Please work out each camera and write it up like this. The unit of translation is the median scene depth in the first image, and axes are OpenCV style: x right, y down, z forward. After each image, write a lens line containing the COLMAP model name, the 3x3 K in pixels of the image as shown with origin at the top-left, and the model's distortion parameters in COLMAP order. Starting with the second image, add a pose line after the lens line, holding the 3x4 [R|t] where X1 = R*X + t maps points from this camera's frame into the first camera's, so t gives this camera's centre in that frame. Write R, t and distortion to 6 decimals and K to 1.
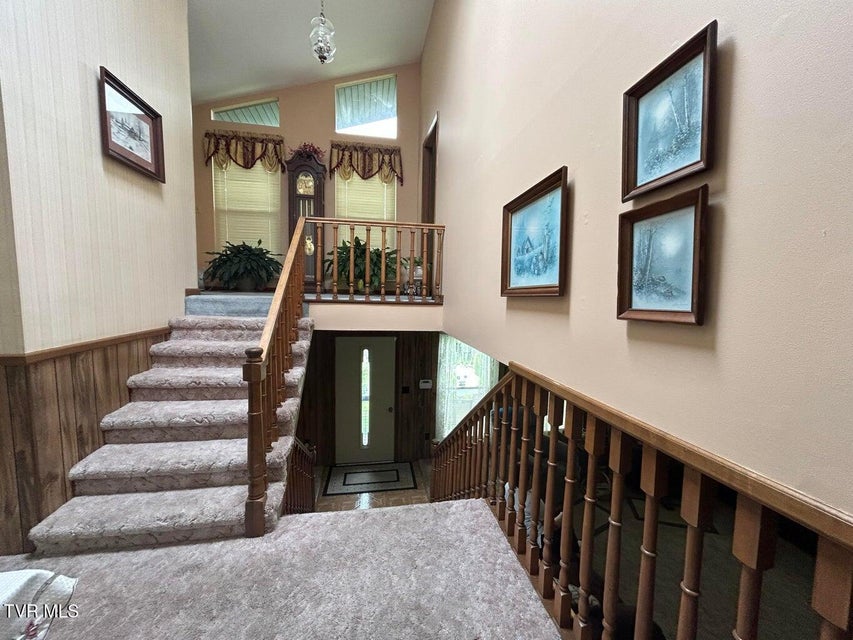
lens RADIAL K [[343.9, 0, 427.8], [0, 343.9, 322.7], [0, 0, 1]] dist [-0.001465, 0.000727]
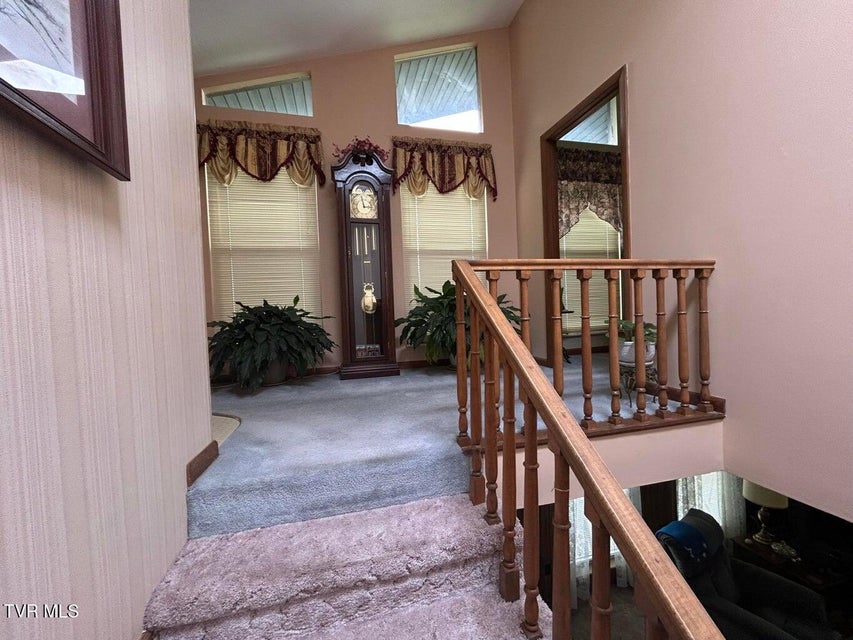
lens RADIAL K [[343.9, 0, 427.3], [0, 343.9, 322.2], [0, 0, 1]] dist [-0.001465, 0.000727]
pose [[0.994940, -0.064318, 0.077189, -0.297477], [0.069656, 0.995211, -0.068580, -0.133848], [-0.072409, 0.073609, 0.994655, 0.383272]]
